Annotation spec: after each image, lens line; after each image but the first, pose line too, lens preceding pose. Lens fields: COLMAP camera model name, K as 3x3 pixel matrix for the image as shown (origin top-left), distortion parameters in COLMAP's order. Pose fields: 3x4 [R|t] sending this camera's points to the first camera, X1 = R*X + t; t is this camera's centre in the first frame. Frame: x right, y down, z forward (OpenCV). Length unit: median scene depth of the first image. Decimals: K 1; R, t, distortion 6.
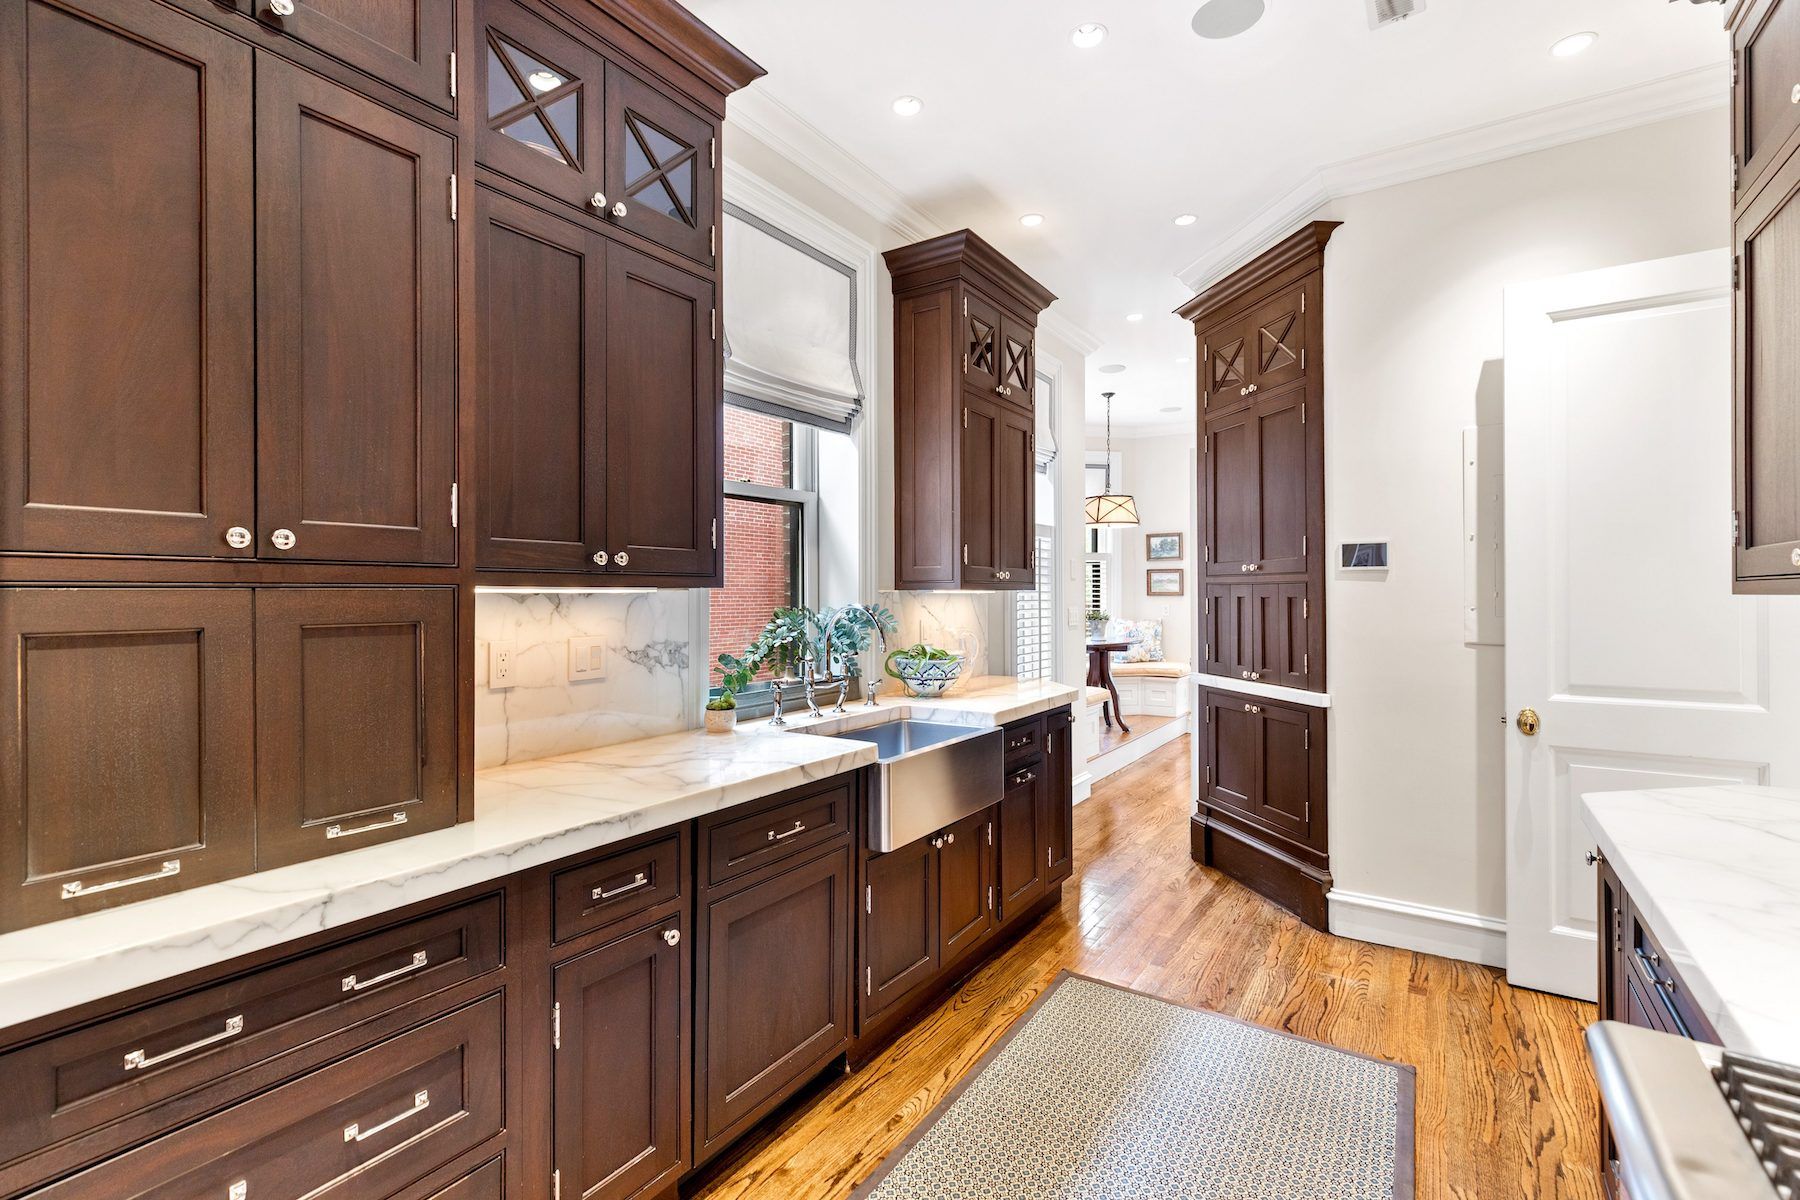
lens RADIAL K [[818.7, 0, 878.7], [0, 818.7, 584.6], [0, 0, 1]] dist [0.000949, -0.000968]
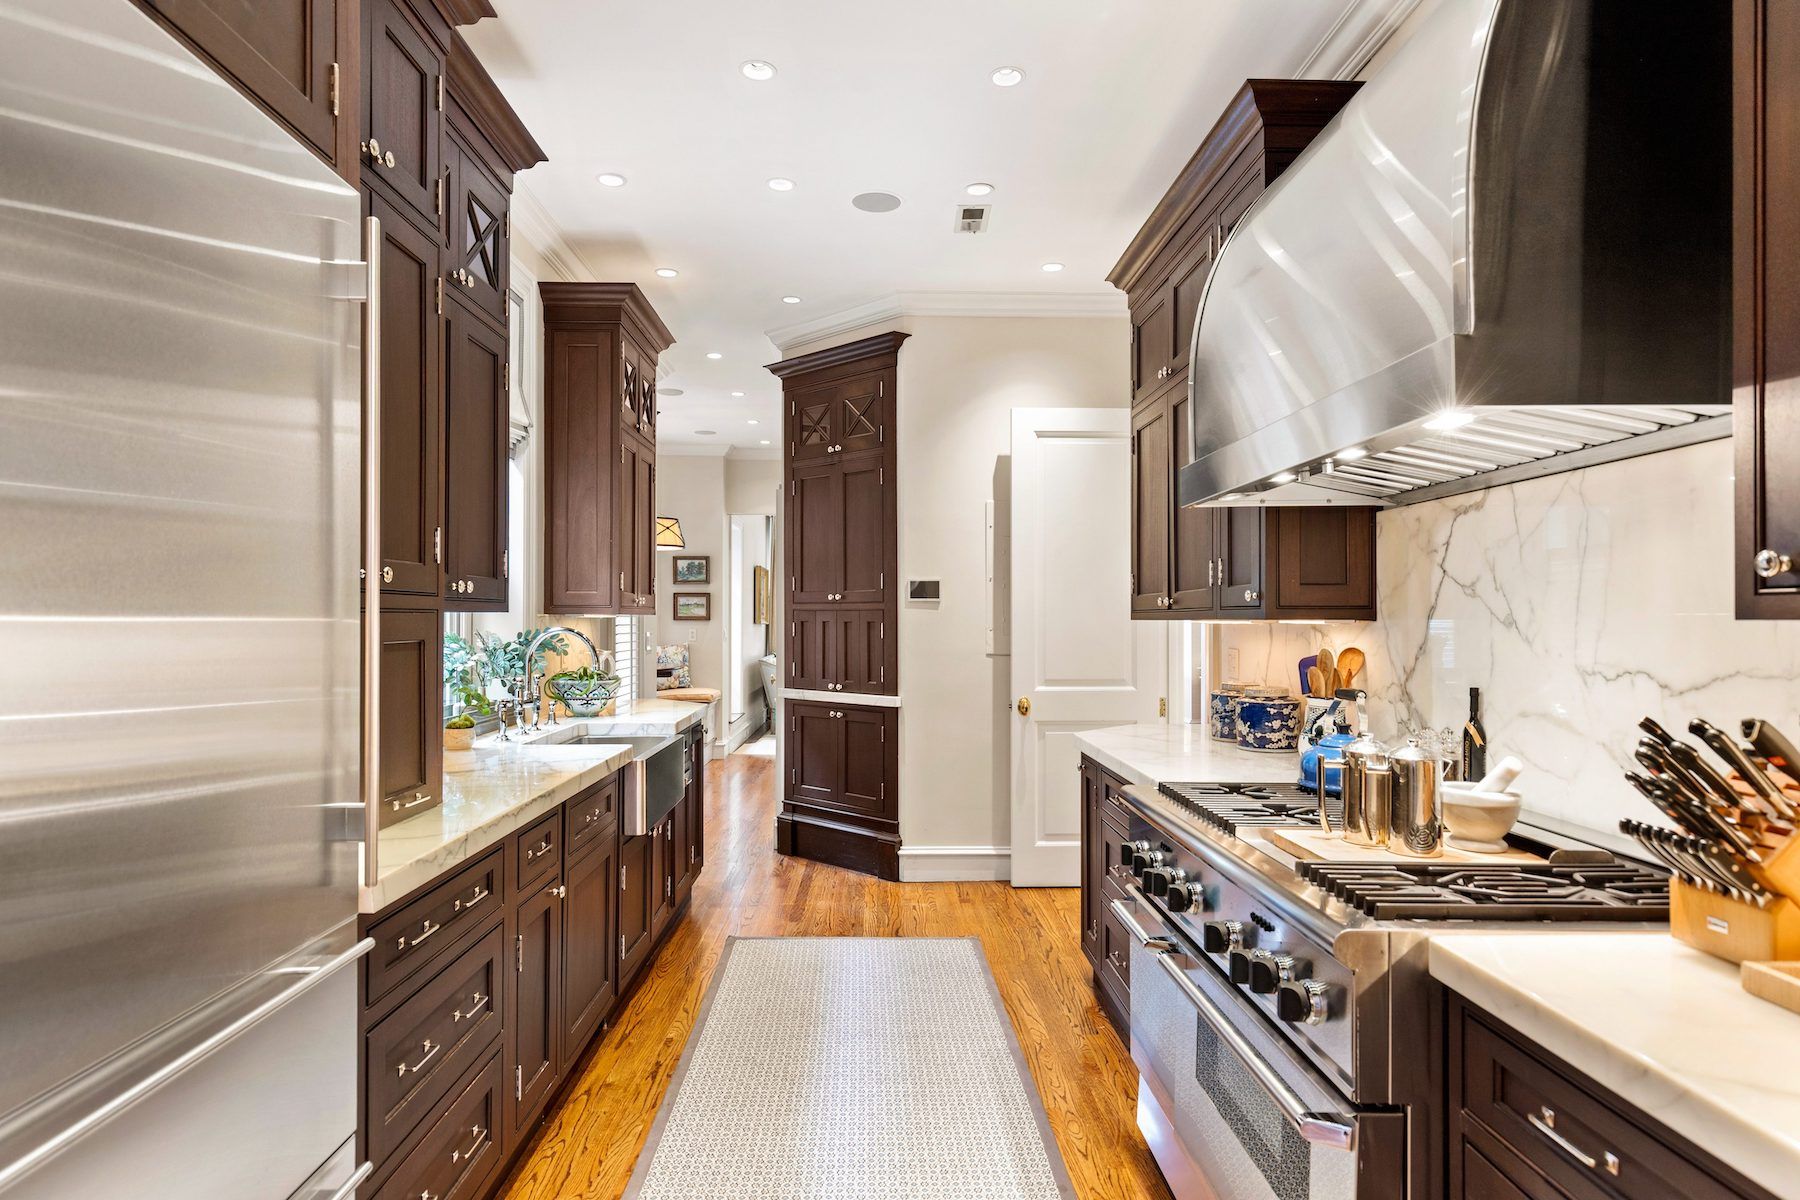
lens RADIAL K [[966.8, 0, 903.3], [0, 966.8, 588.5], [0, 0, 1]] dist [-0.004828, 0.000628]
pose [[0.815248, 0.020212, 0.578759, -0.336509], [-0.009173, 0.999716, -0.021992, -0.003373], [-0.579039, 0.012620, 0.815202, -0.251981]]
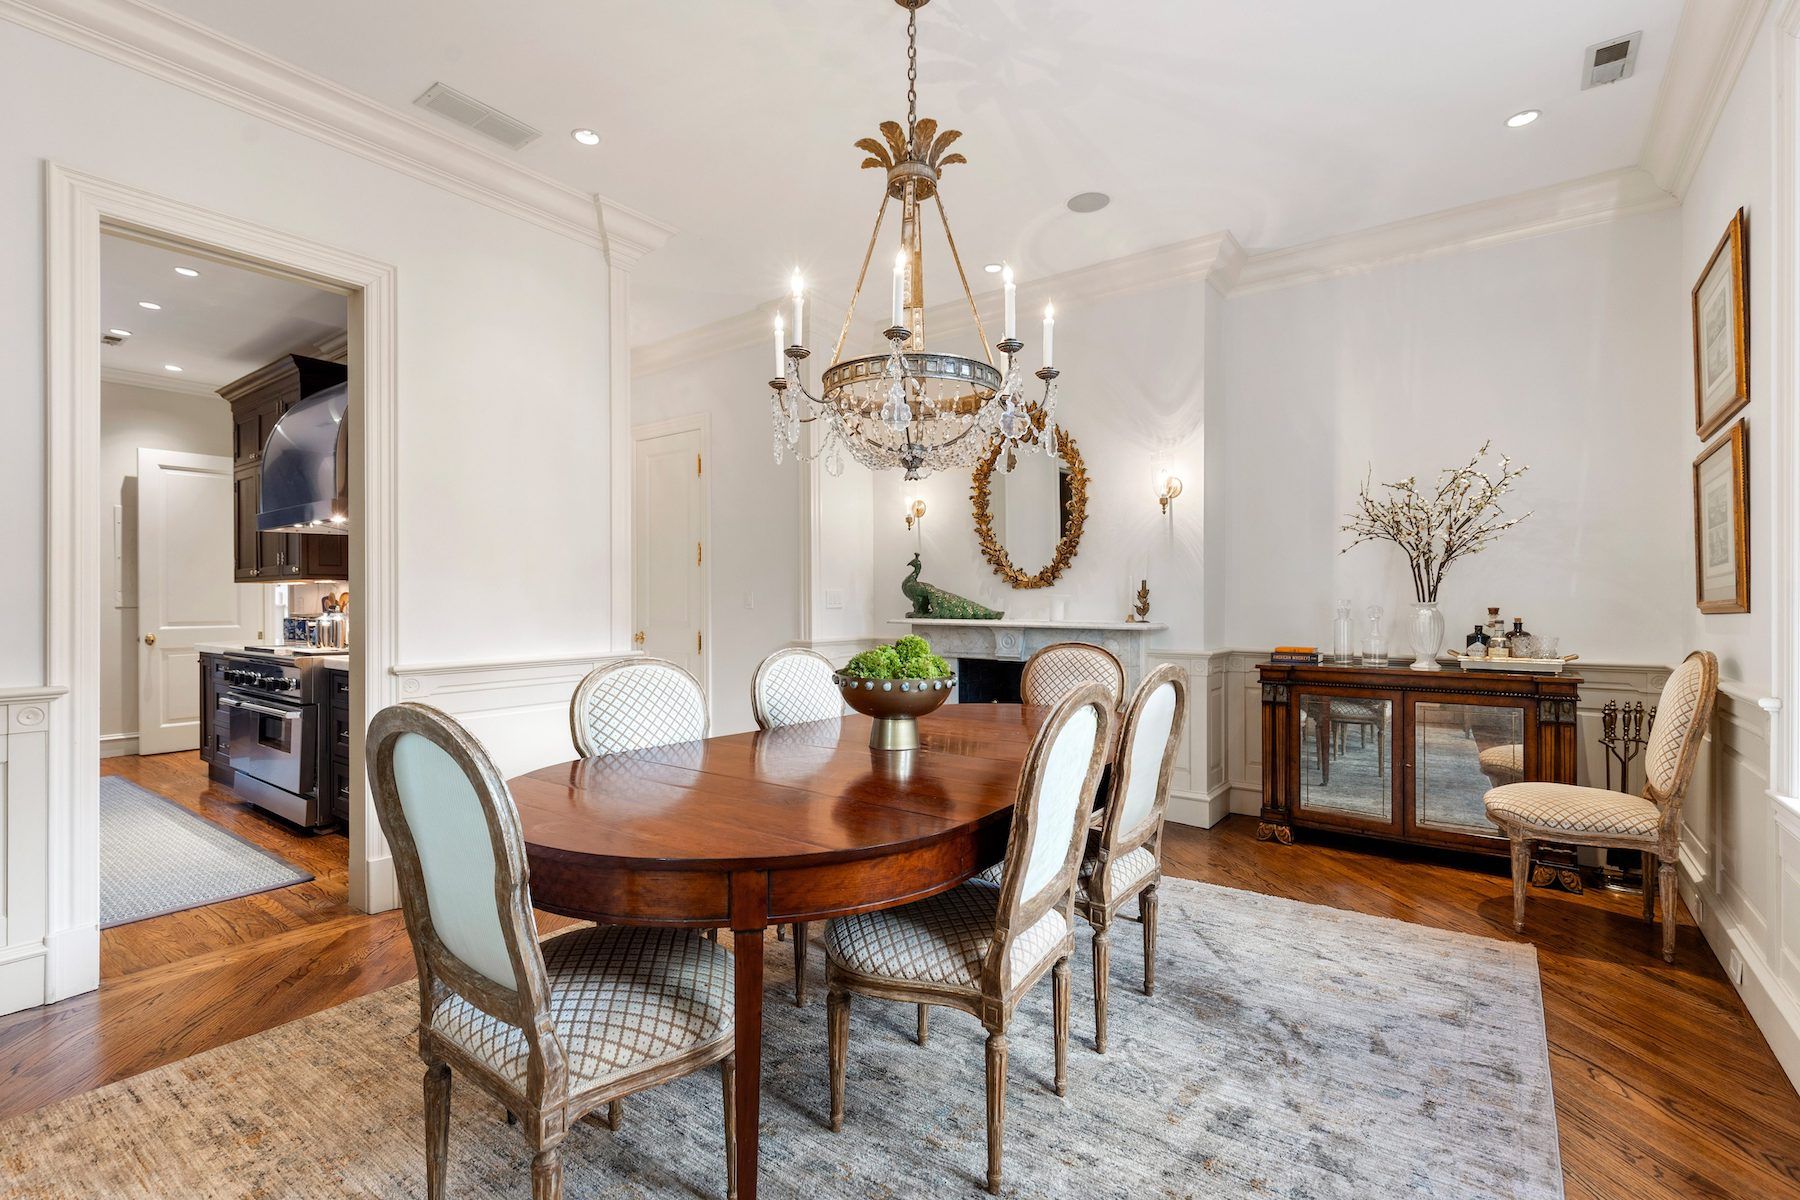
lens RADIAL K [[816.1, 0, 899.3], [0, 816.1, 597.3], [0, 0, 1]] dist [-0.000178, -0.000313]
pose [[0.054421, -0.003299, 0.998513, -1.177072], [-0.004936, 0.999981, 0.003573, 0.025732], [-0.998506, -0.005123, 0.054404, -1.045093]]
